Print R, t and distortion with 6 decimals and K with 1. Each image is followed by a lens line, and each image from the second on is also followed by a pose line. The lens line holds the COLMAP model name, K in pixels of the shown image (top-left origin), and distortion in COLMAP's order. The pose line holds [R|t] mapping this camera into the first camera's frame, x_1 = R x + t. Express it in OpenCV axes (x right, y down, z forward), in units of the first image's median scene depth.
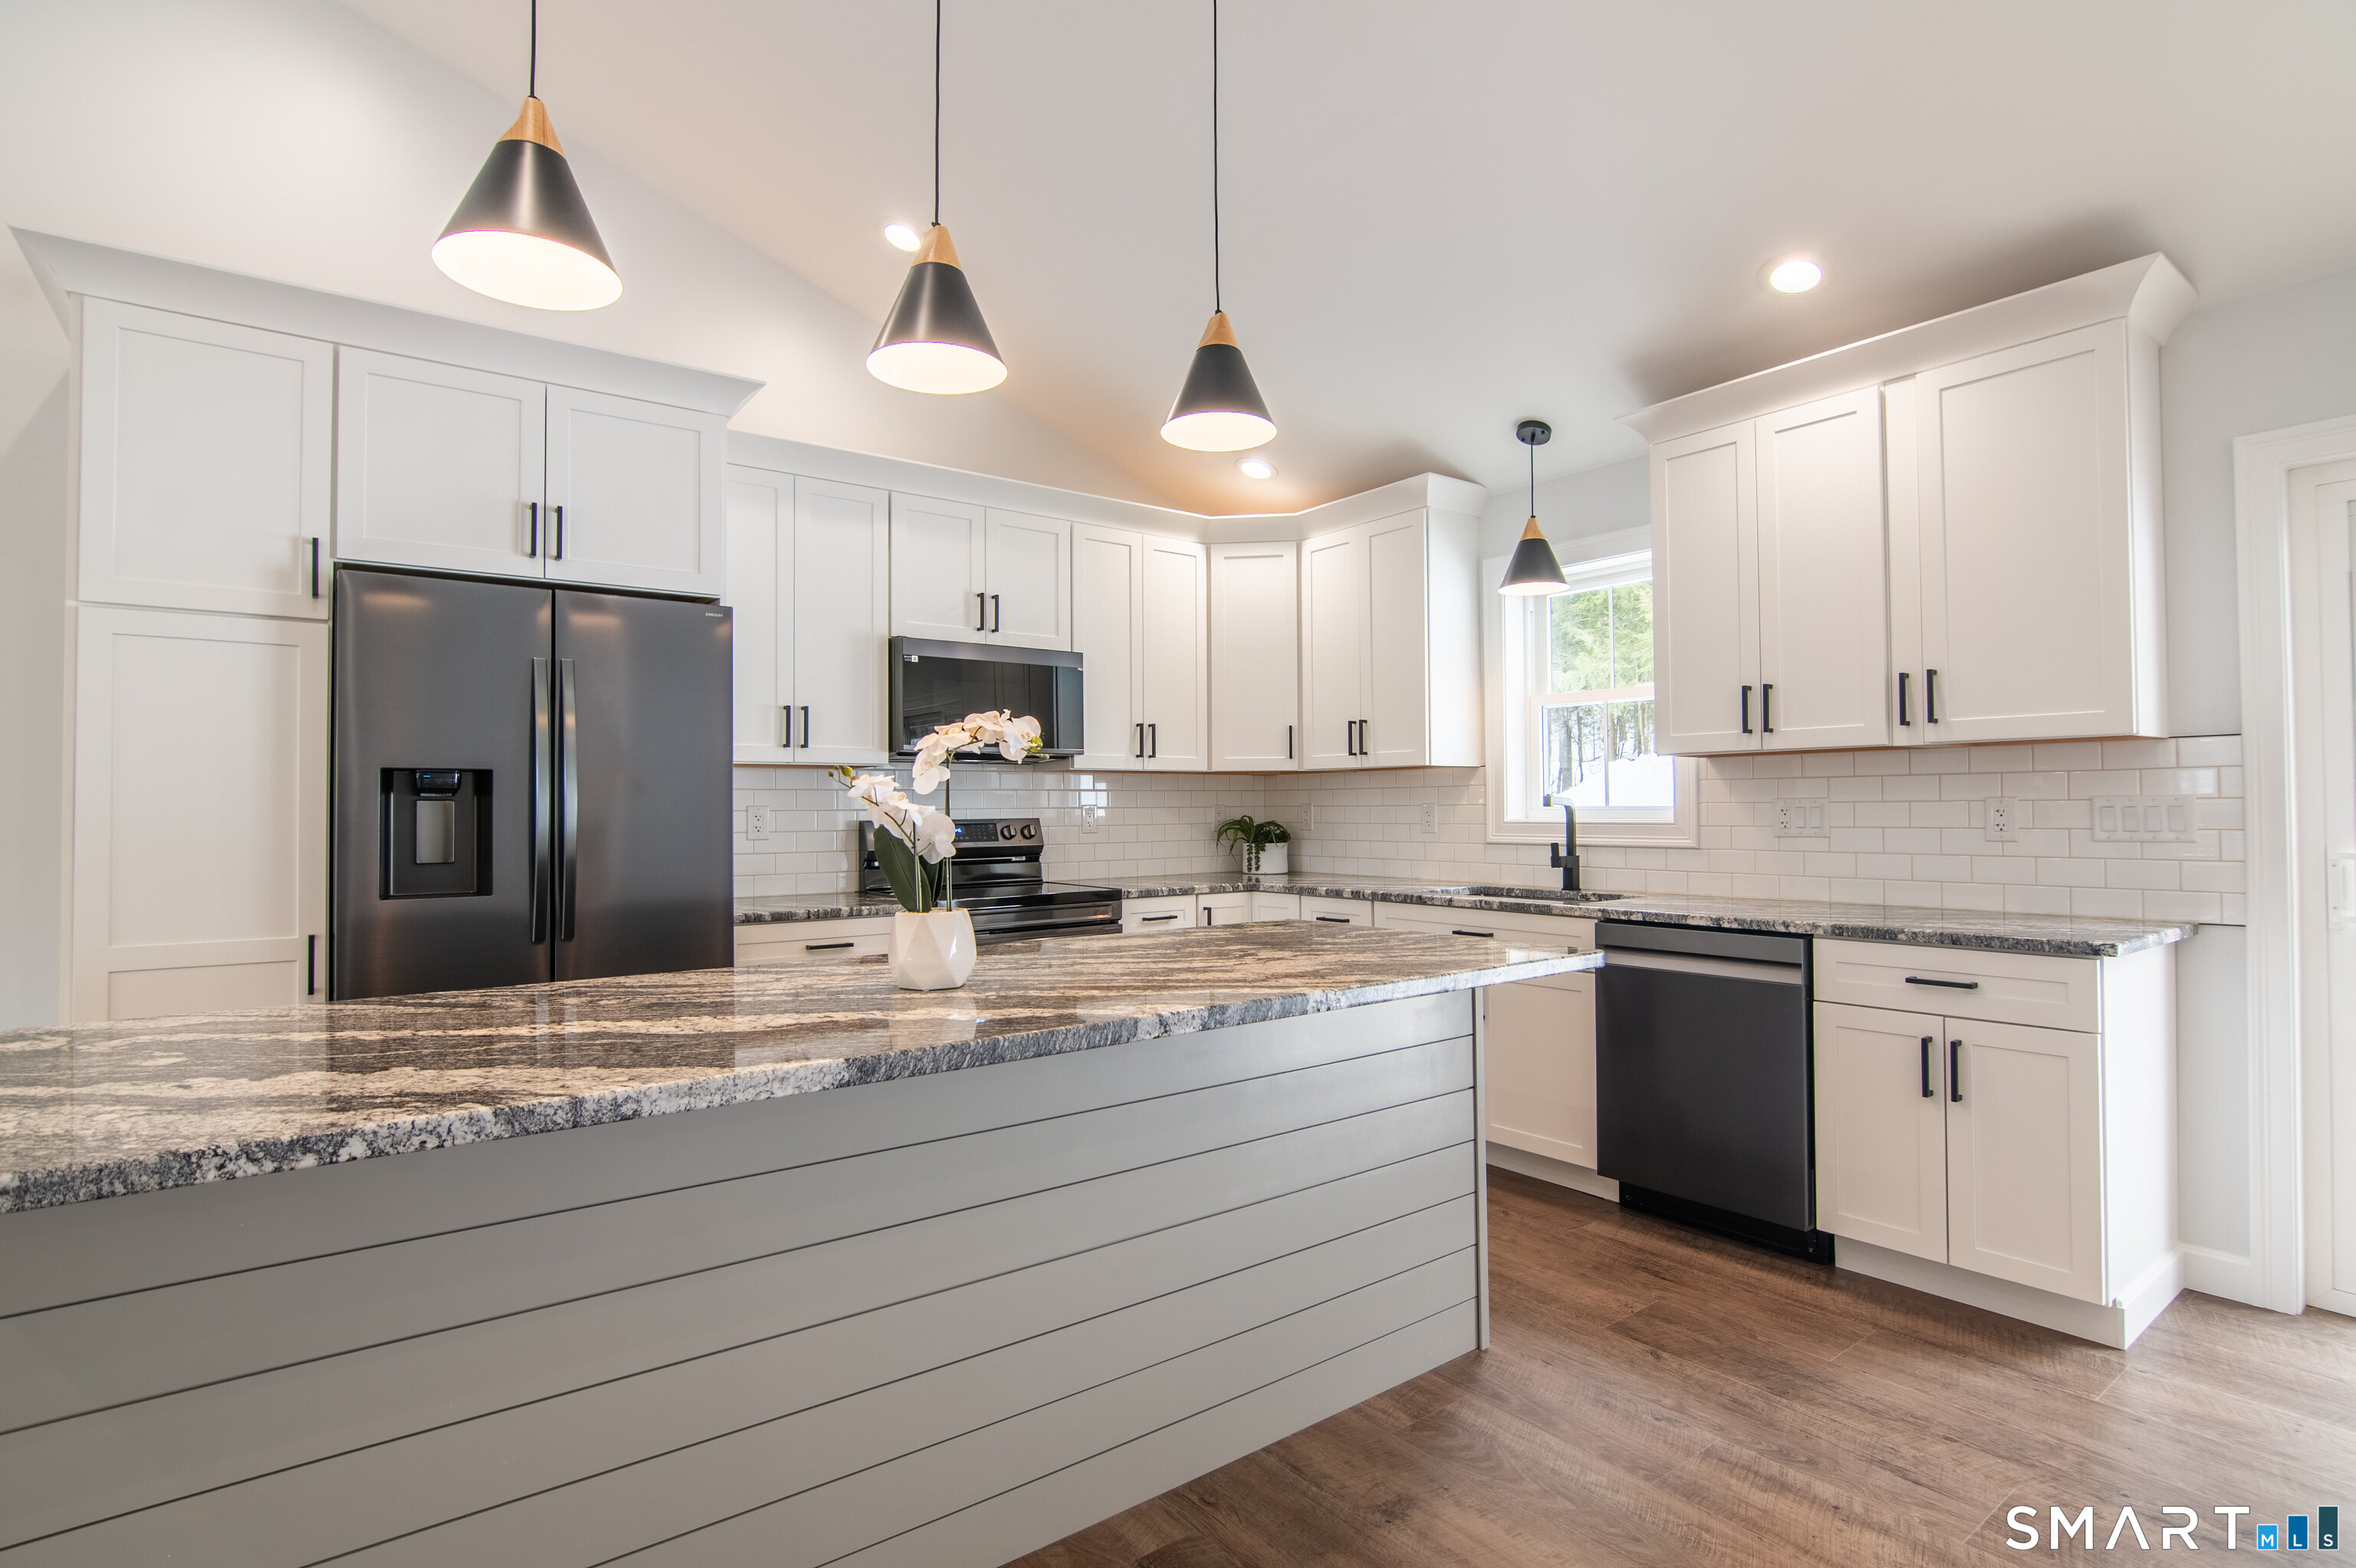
lens RADIAL K [[1154.1, 0, 1176.6], [0, 1154.1, 793.6], [0, 0, 1]] dist [-0.027323, 0.006979]
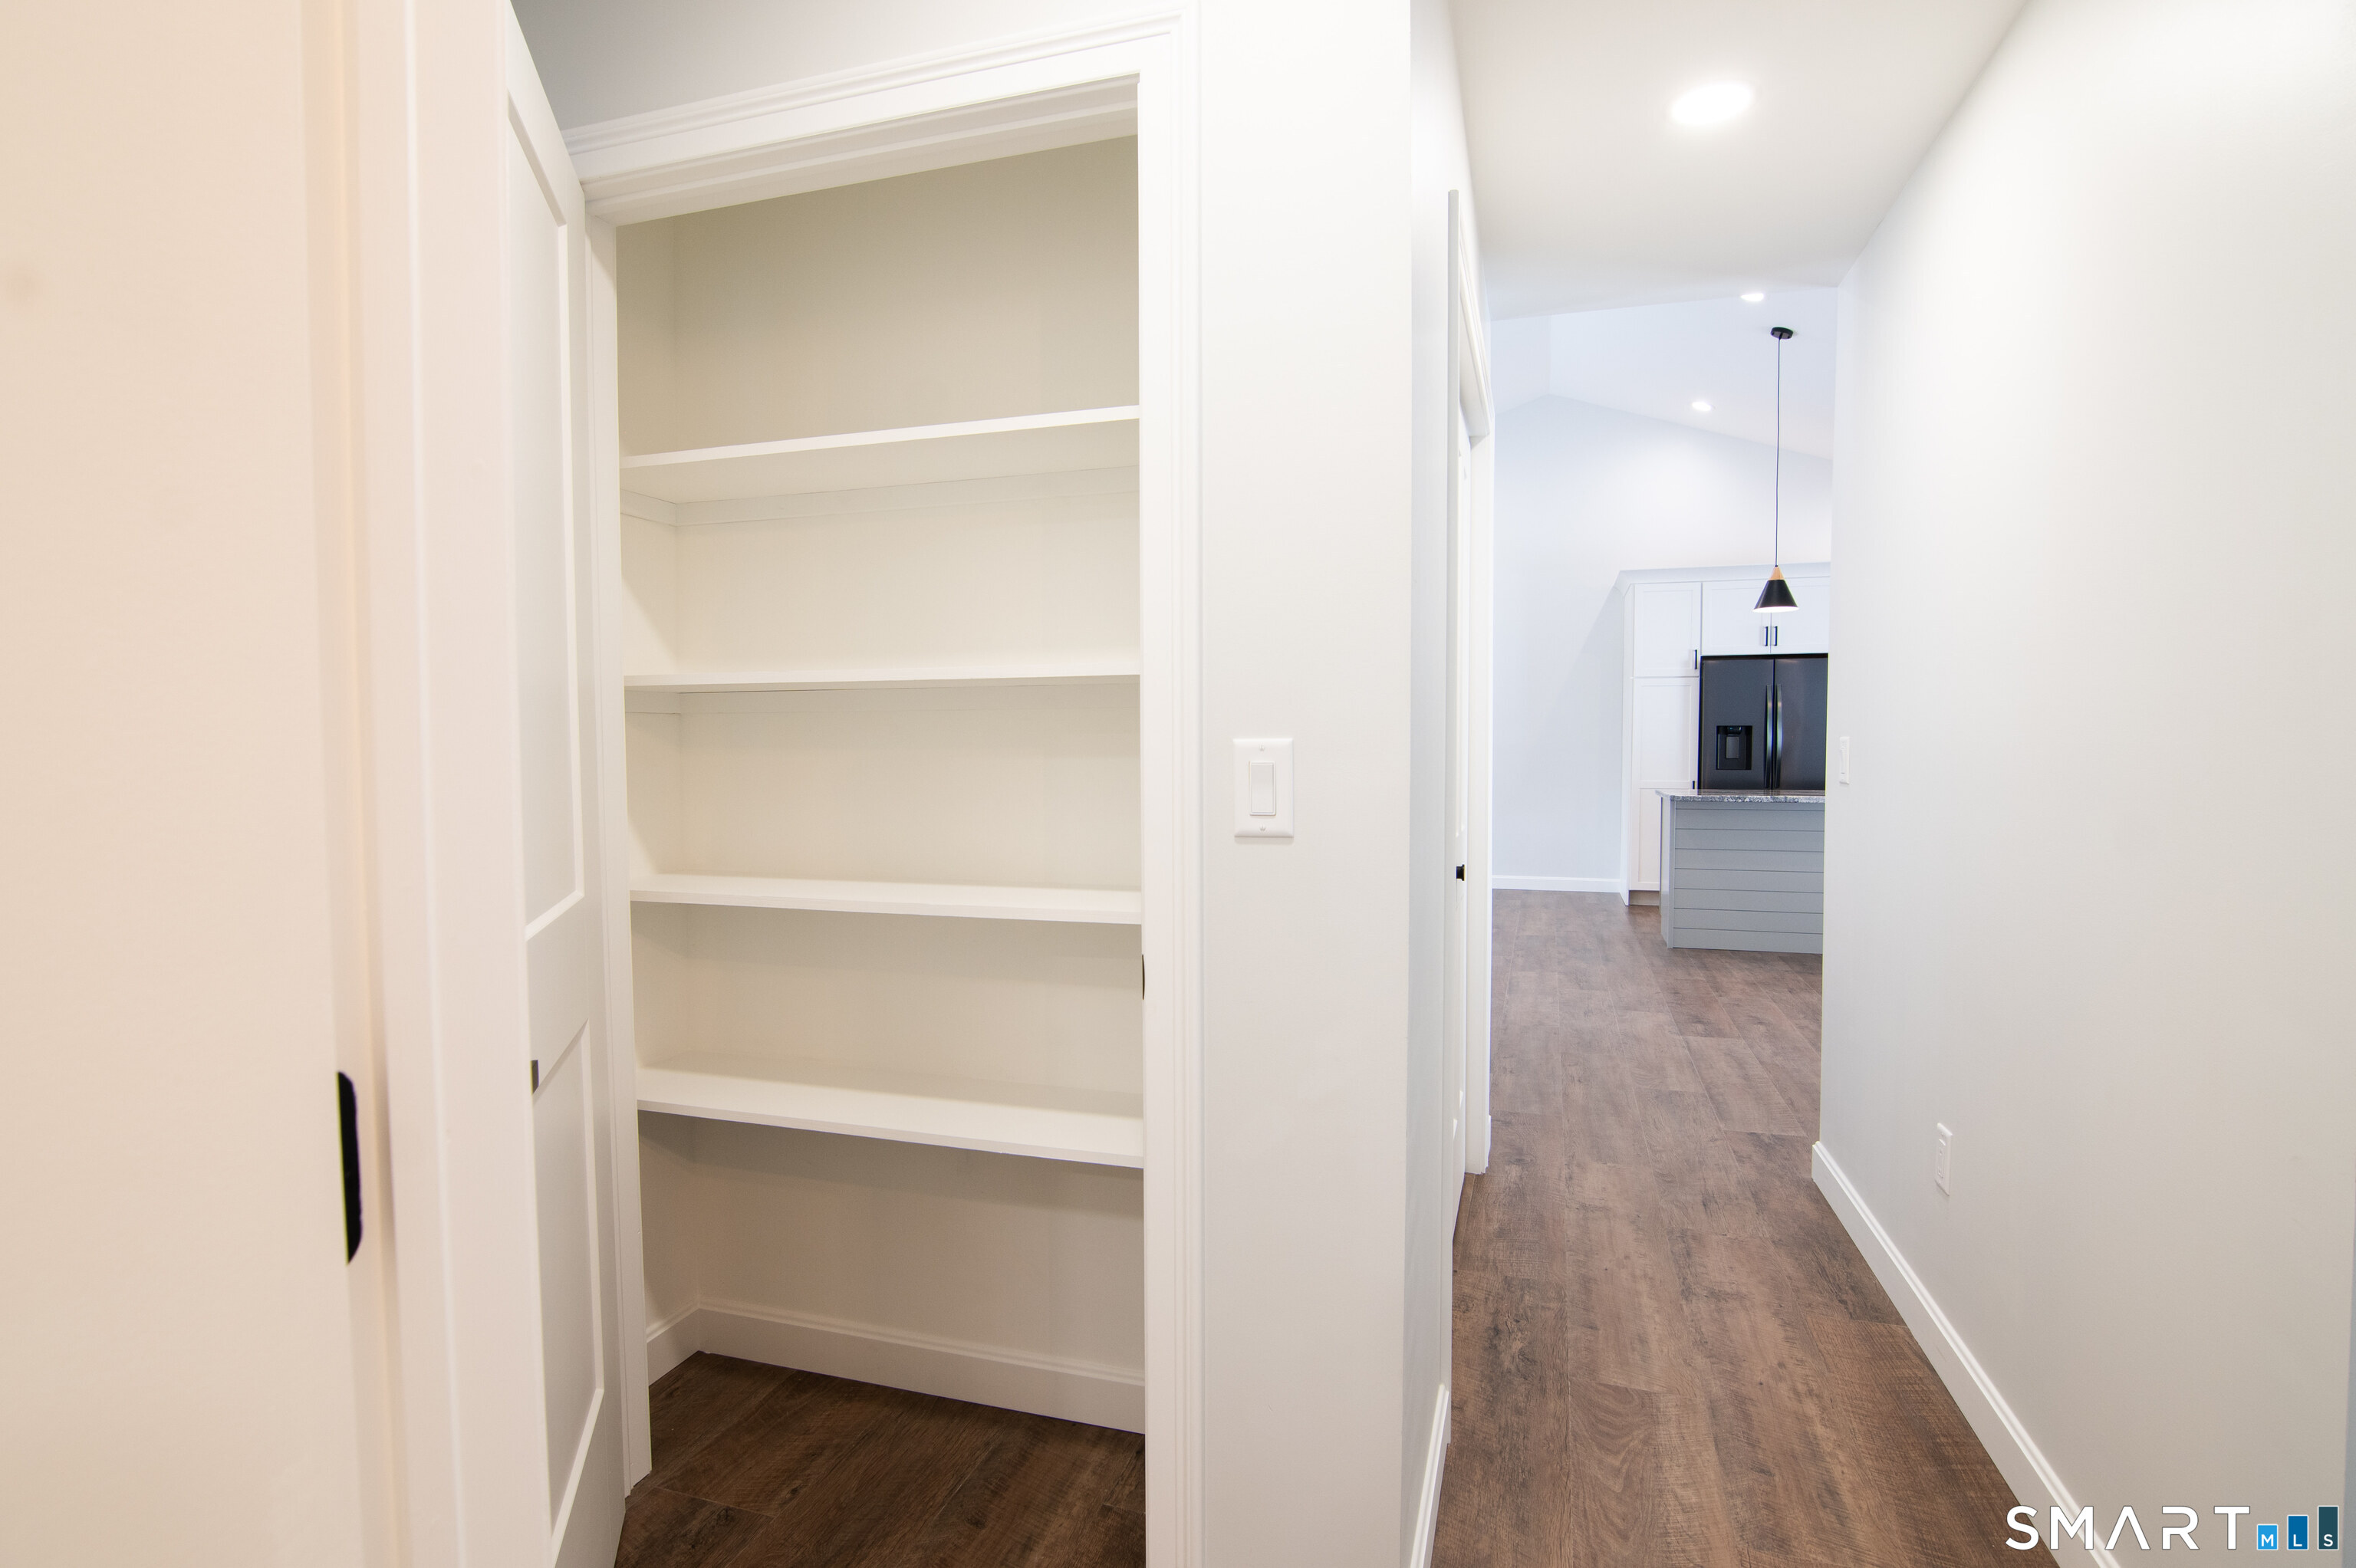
lens RADIAL K [[1154.1, 0, 1182.7], [0, 1154.1, 760.8], [0, 0, 1]] dist [-0.027323, 0.006979]
pose [[0.574025, 0.018403, -0.818631, 0.859430], [0.007829, 0.999578, 0.027961, -0.022385], [0.818800, -0.022459, 0.573639, -1.671830]]
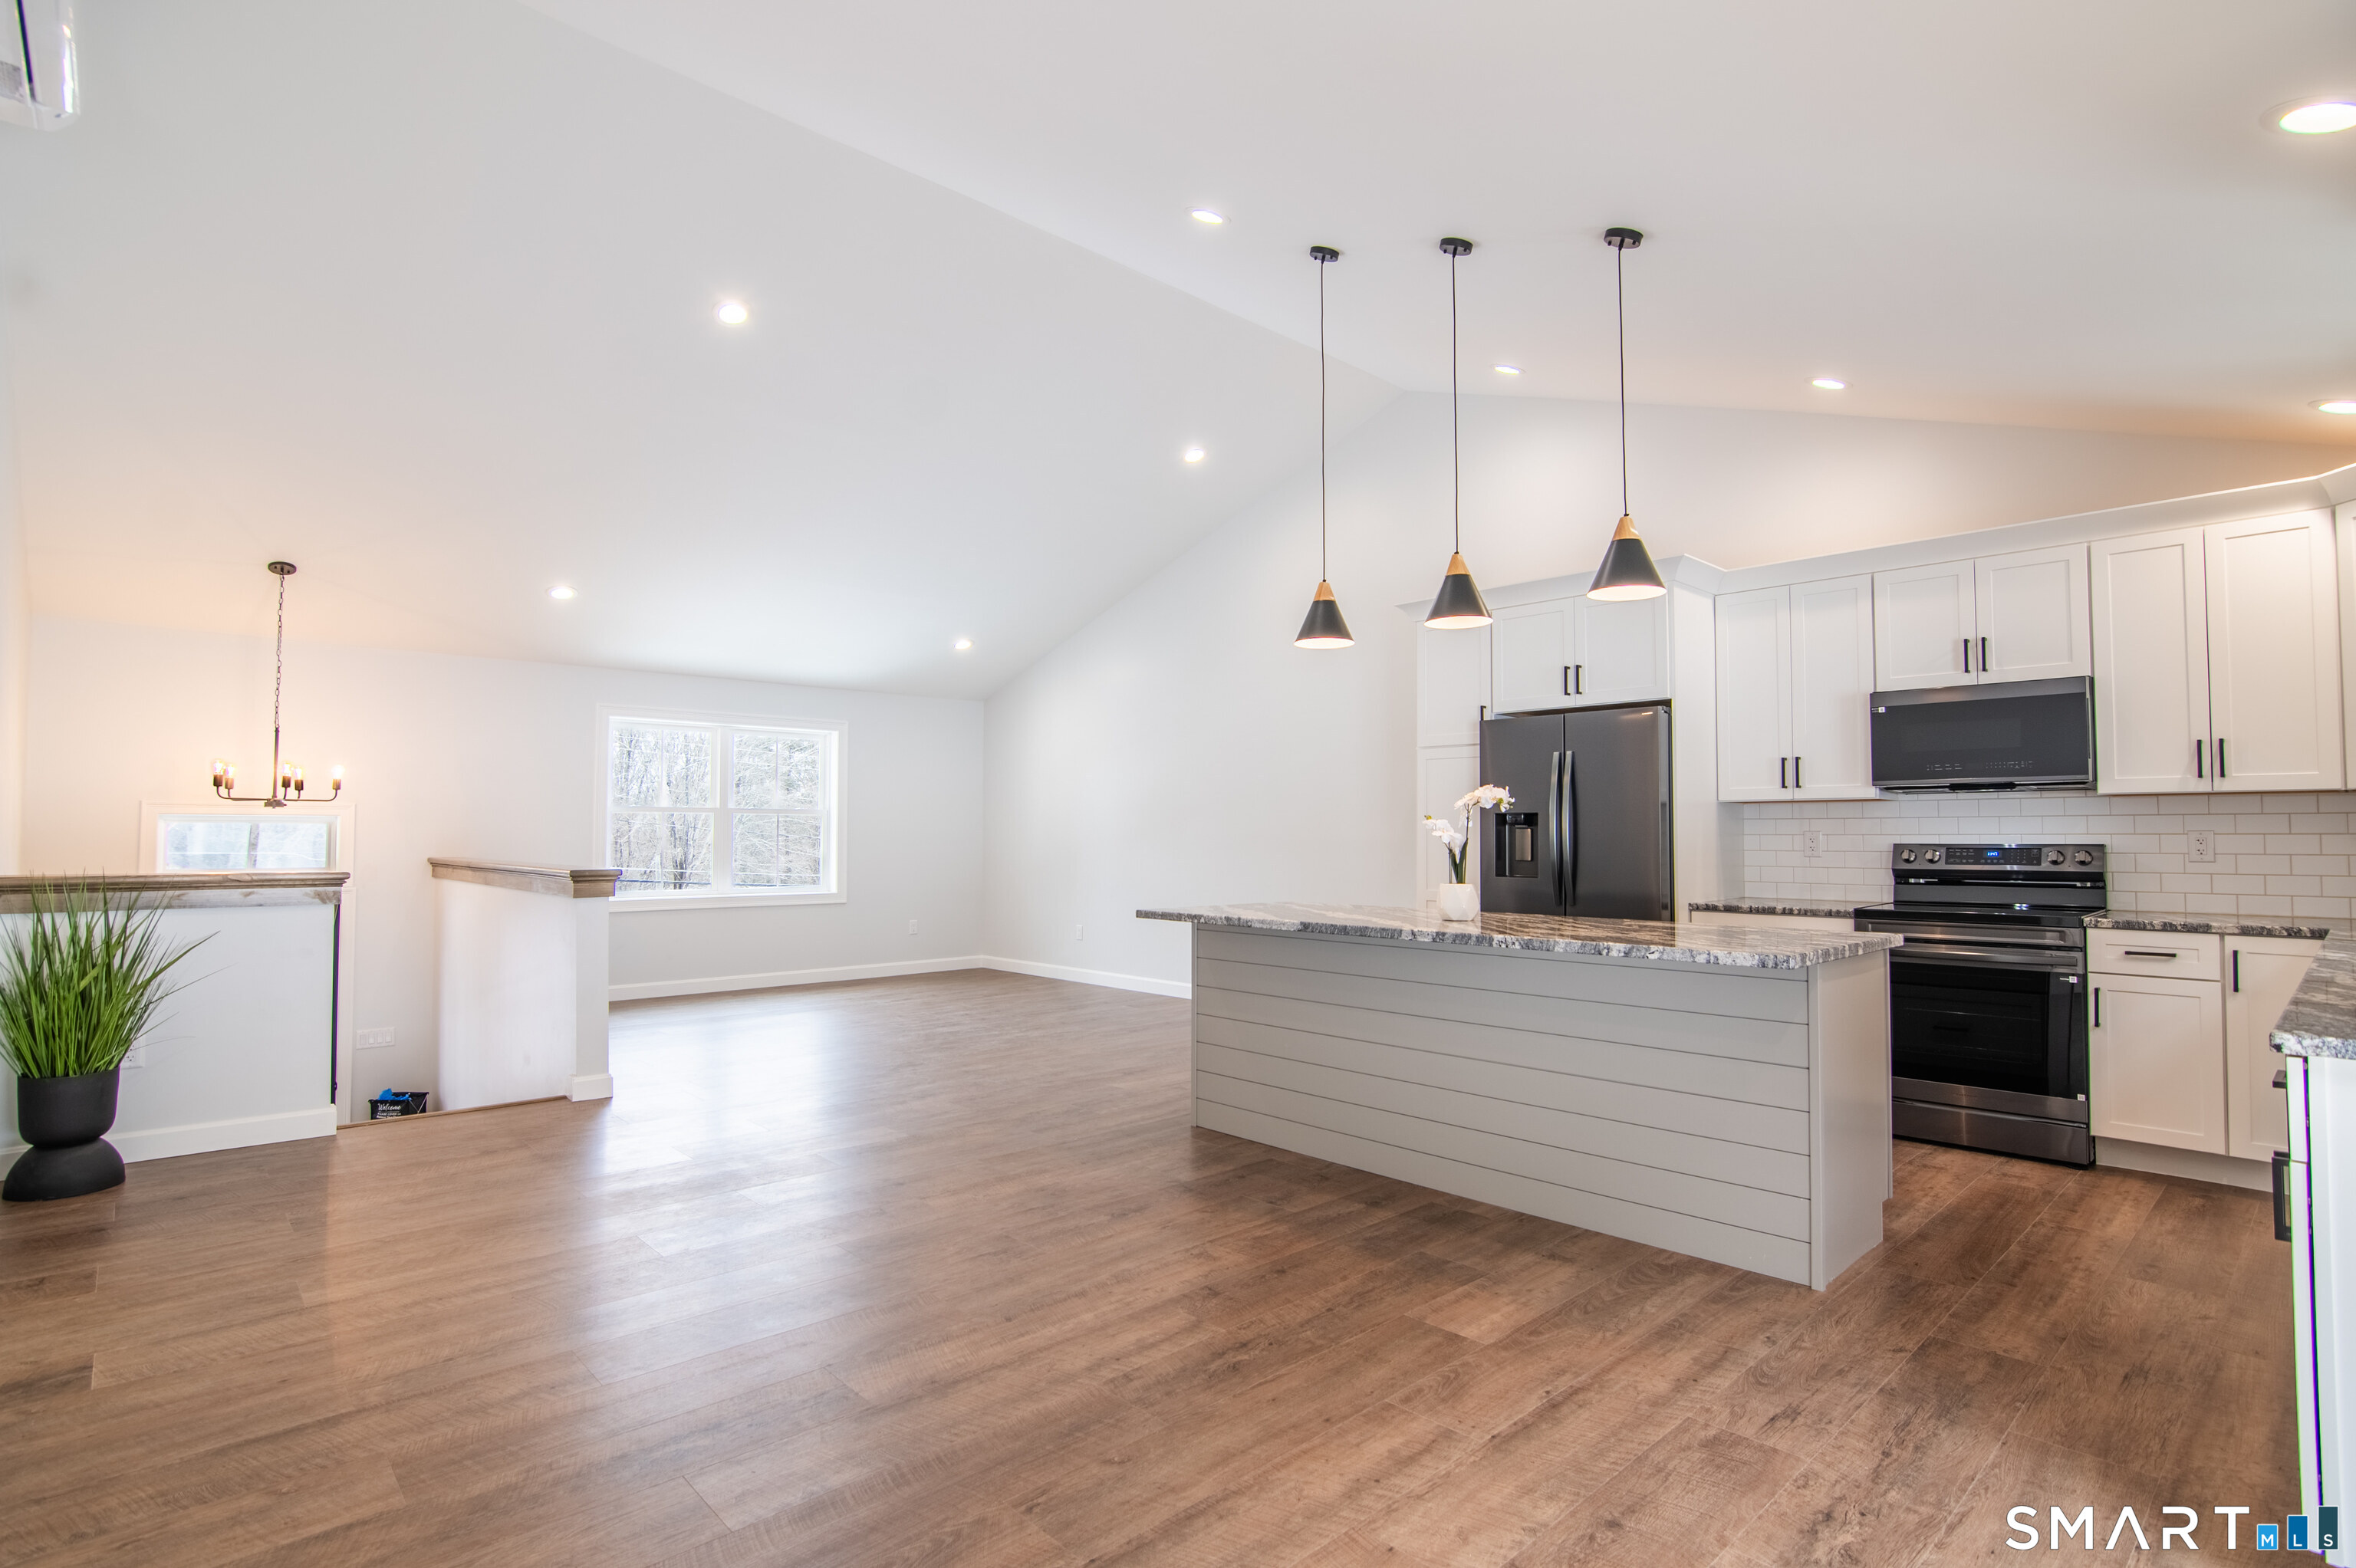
lens RADIAL K [[1154.1, 0, 1171.9], [0, 1154.1, 801.4], [0, 0, 1]] dist [-0.027323, 0.006979]
pose [[0.099654, -0.020740, -0.994806, 1.180933], [0.011122, 0.999744, -0.019728, -0.007373], [0.994960, -0.009098, 0.099859, 0.183061]]
